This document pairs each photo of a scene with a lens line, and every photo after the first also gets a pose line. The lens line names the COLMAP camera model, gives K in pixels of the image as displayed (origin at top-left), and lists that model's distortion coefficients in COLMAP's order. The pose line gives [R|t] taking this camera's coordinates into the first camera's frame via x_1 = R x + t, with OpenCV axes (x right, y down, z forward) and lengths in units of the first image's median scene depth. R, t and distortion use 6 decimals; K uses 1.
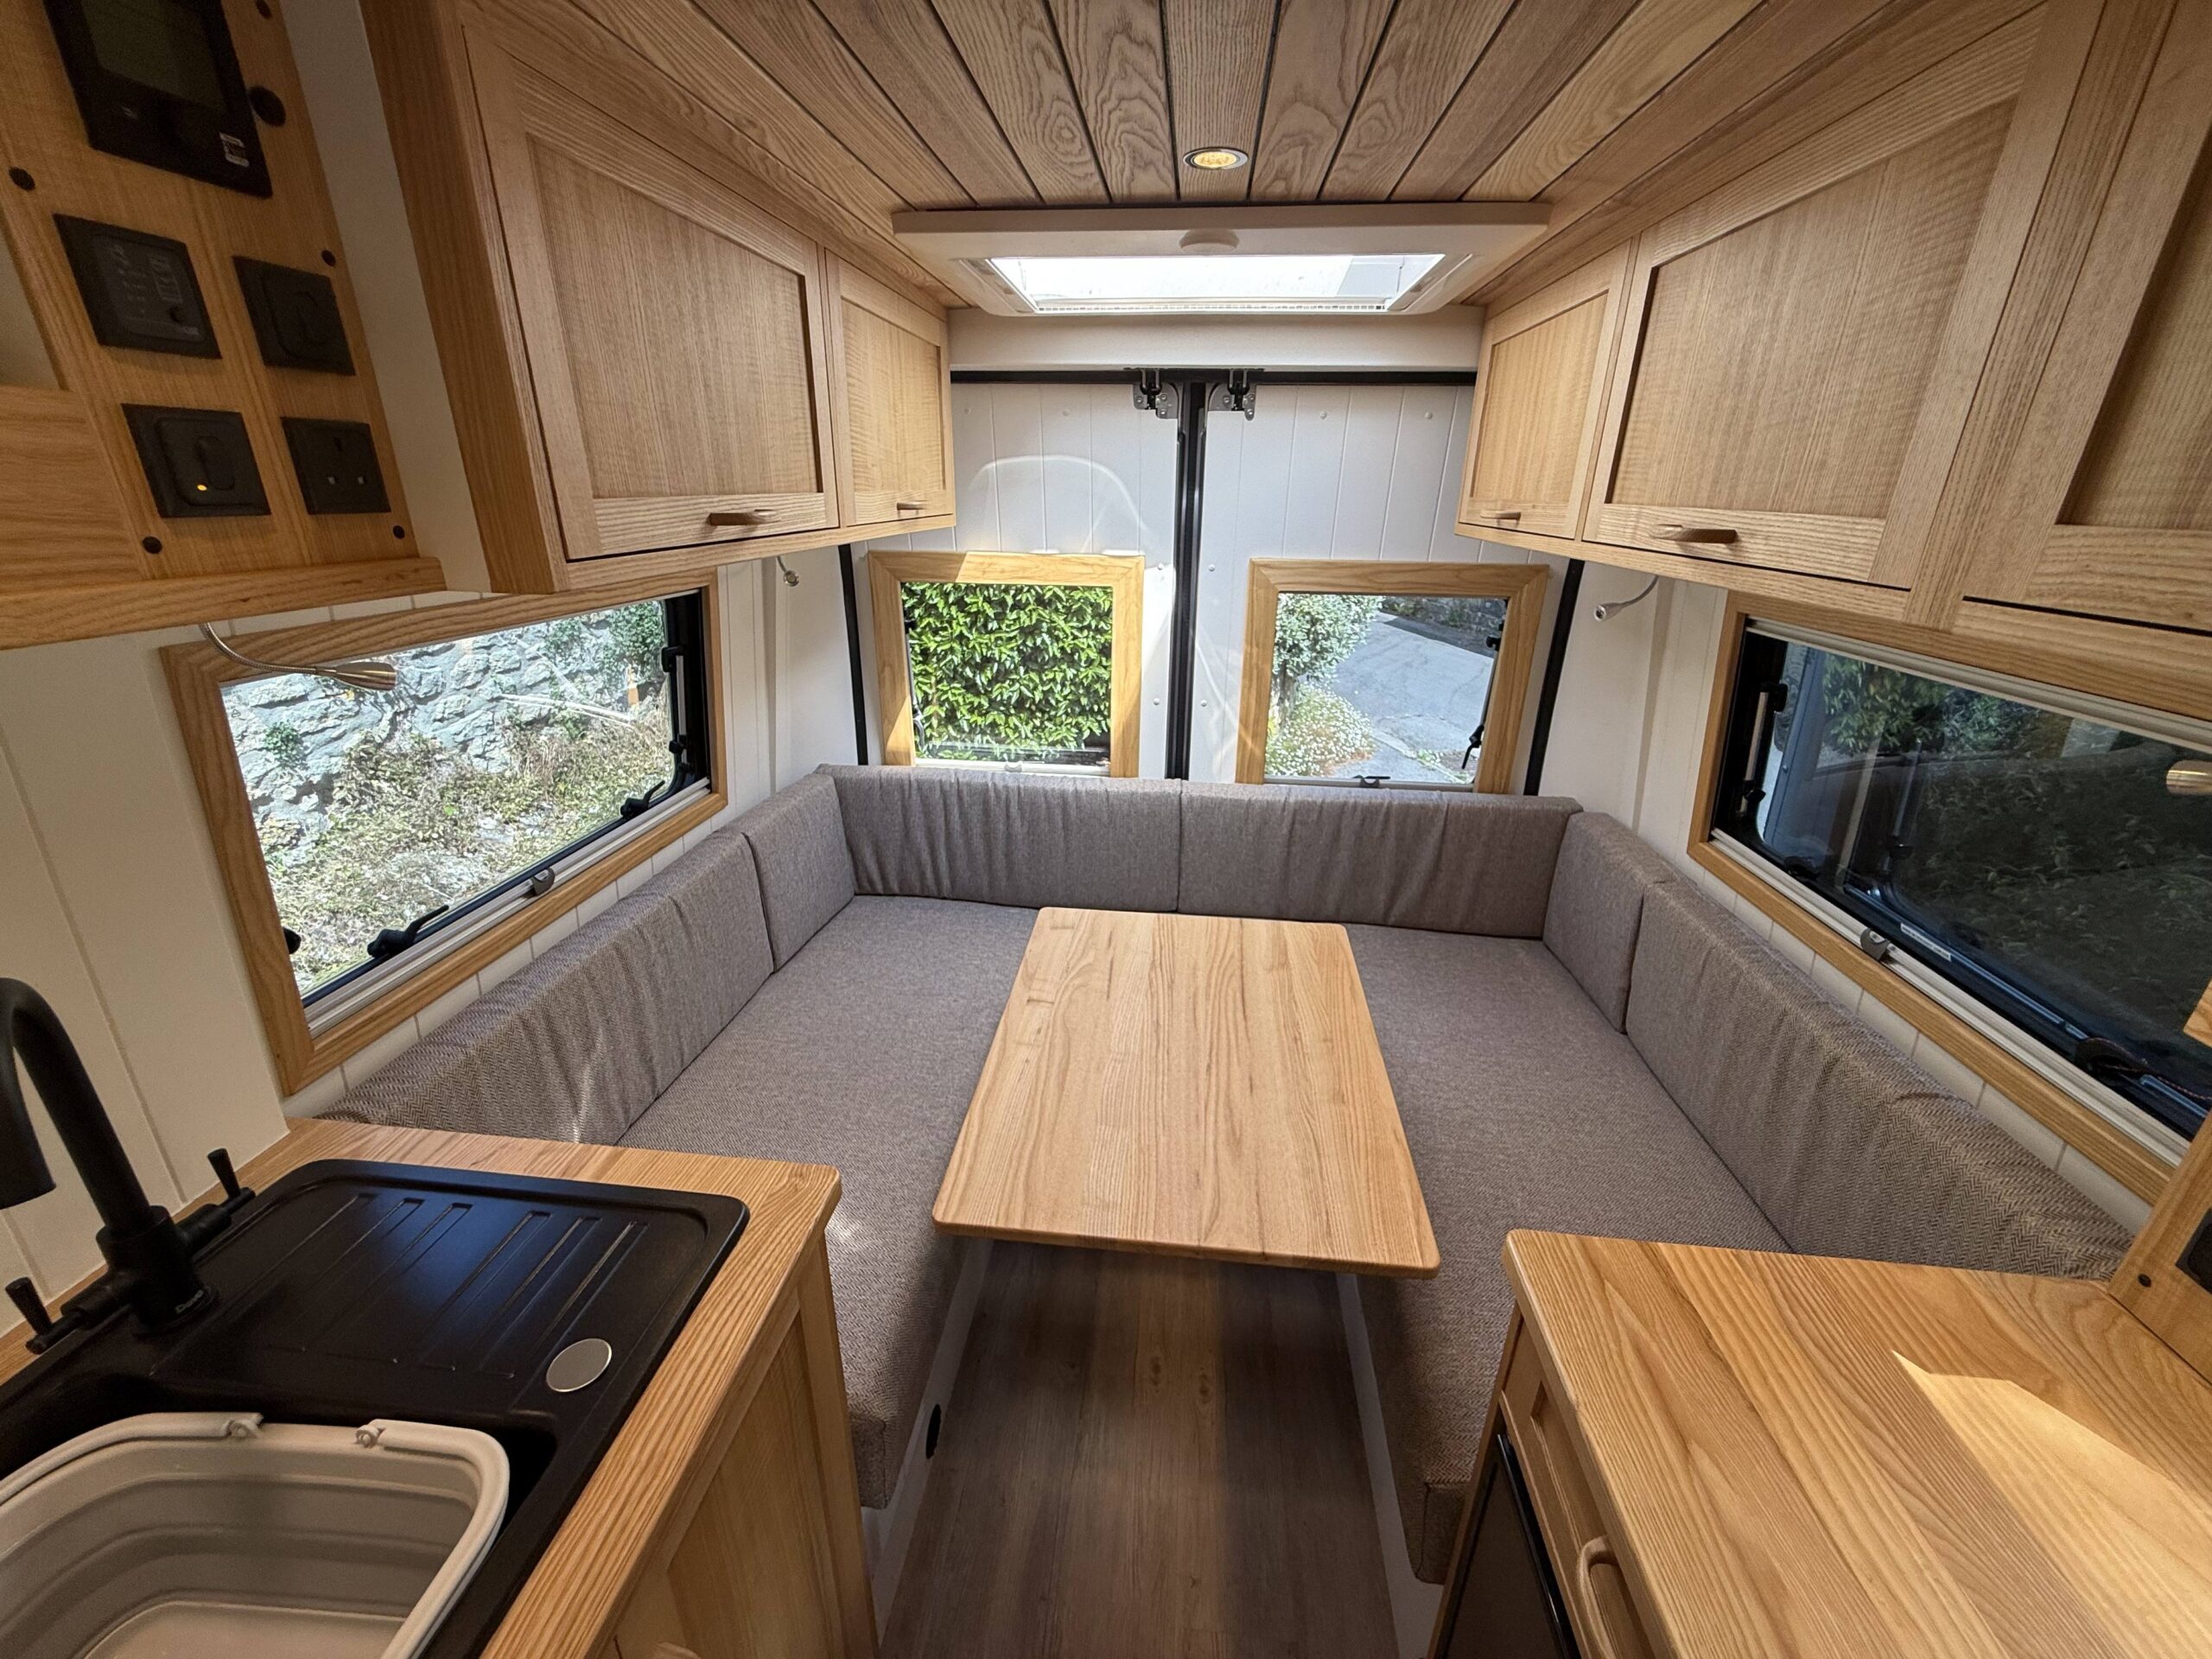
lens RADIAL K [[882.9, 0, 1100.2], [0, 882.9, 830.9], [0, 0, 1]] dist [0.001368, -0.000029]
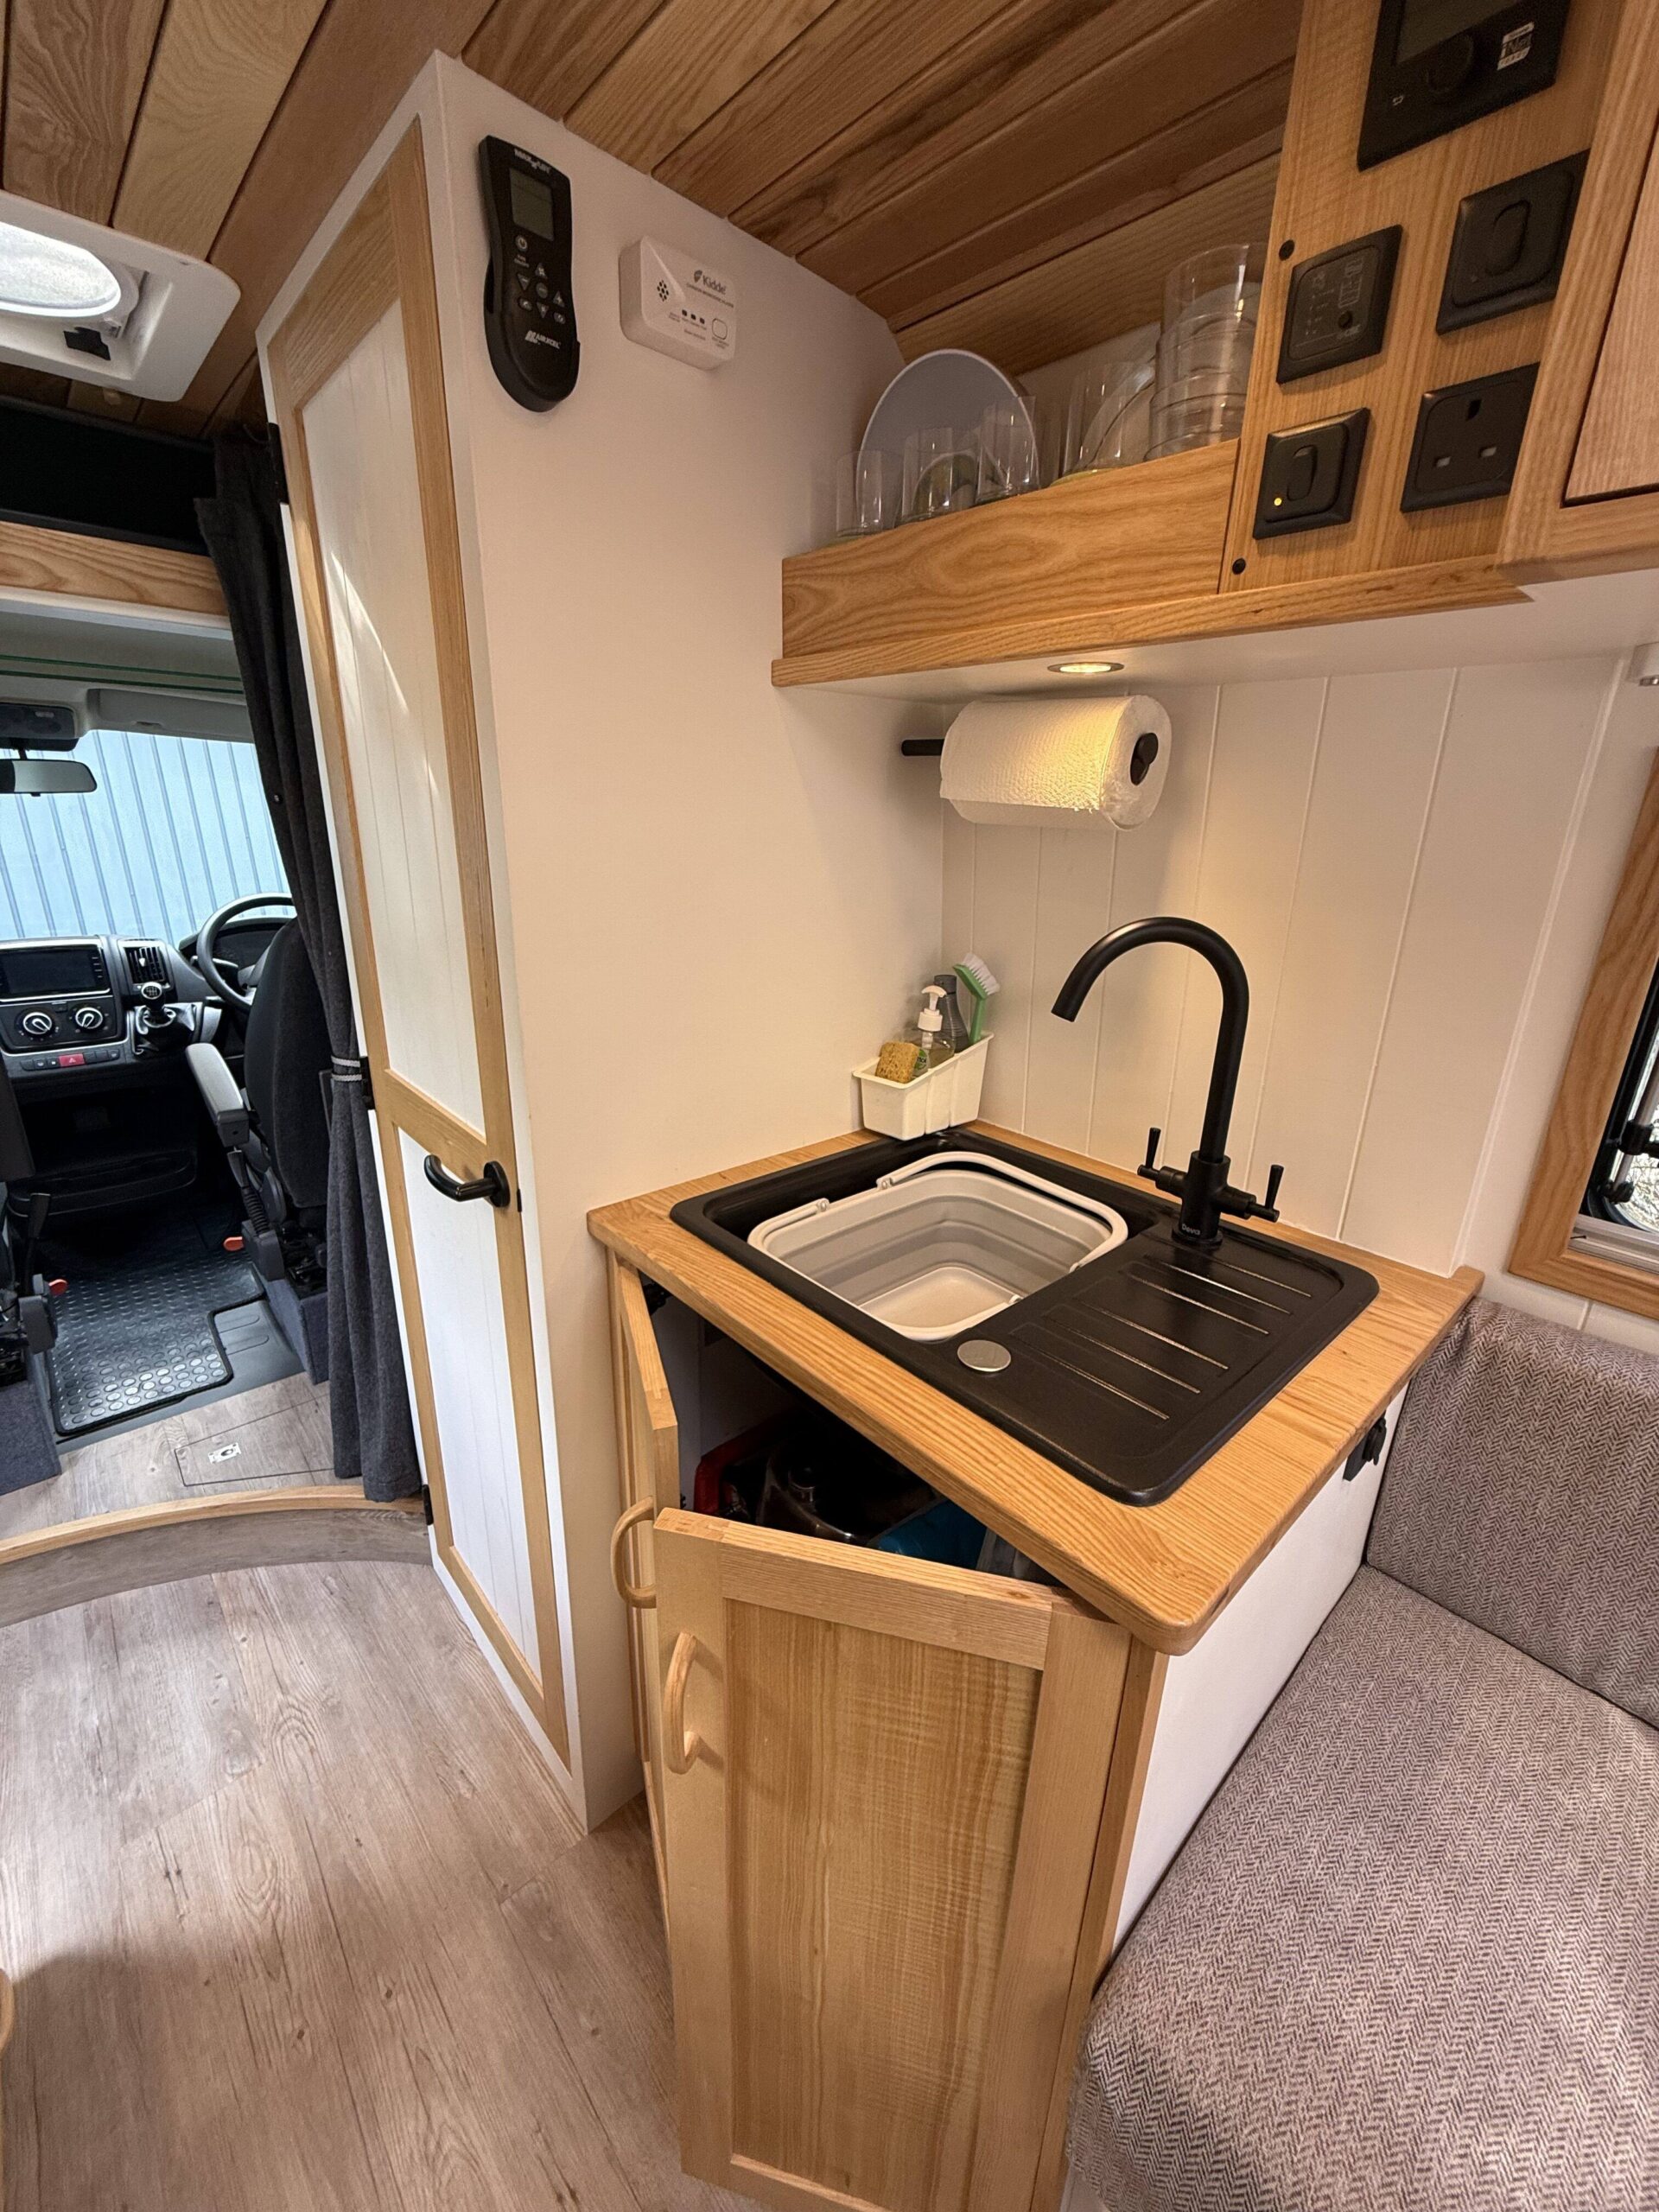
lens RADIAL K [[882.9, 0, 827.3], [0, 882.9, 1101.7], [0, 0, 1]] dist [0.001368, -0.000029]
pose [[-0.660351, 0.212154, -0.720366, 0.131879], [-0.304997, 0.800815, 0.515433, -0.074803], [0.686232, 0.560076, -0.464113, 0.632415]]
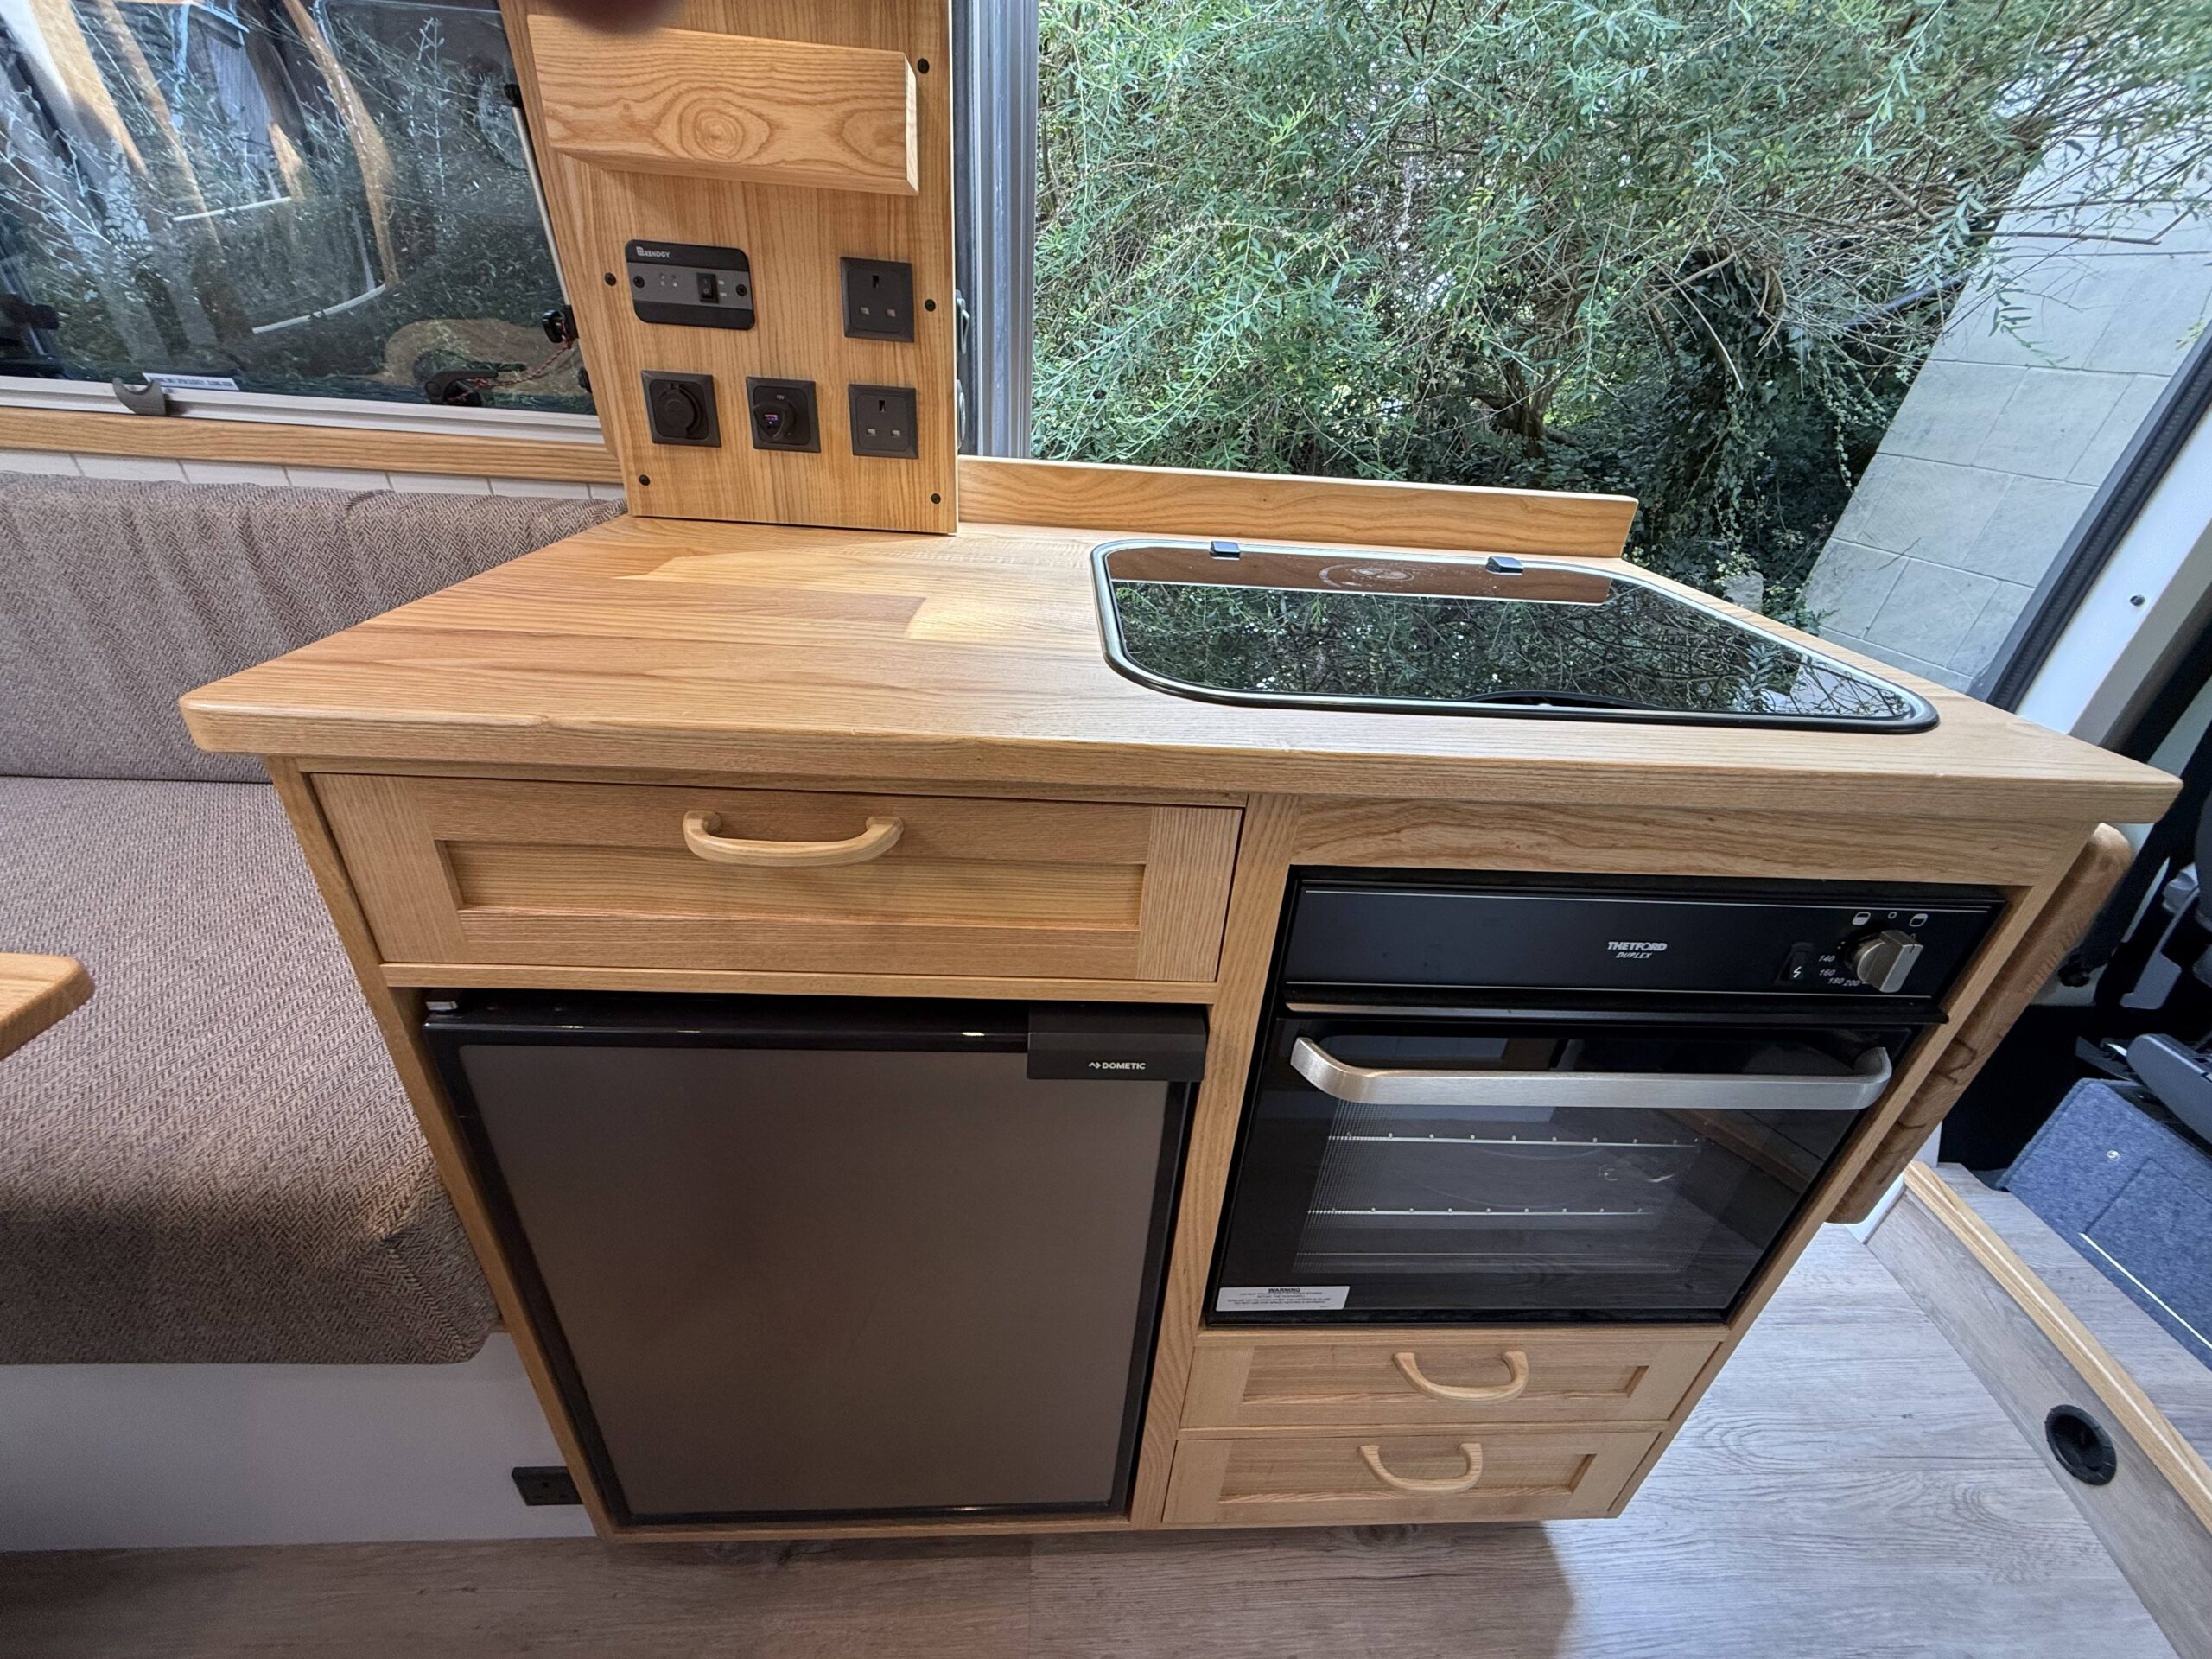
lens RADIAL K [[882.9, 0, 1103.1], [0, 882.9, 823.0], [0, 0, 1]] dist [0.001368, -0.000029]
pose [[-0.153922, -0.495505, 0.854858, -0.059079], [0.299134, 0.801200, 0.518264, 0.258545], [-0.941715, 0.335489, 0.024900, 0.324269]]
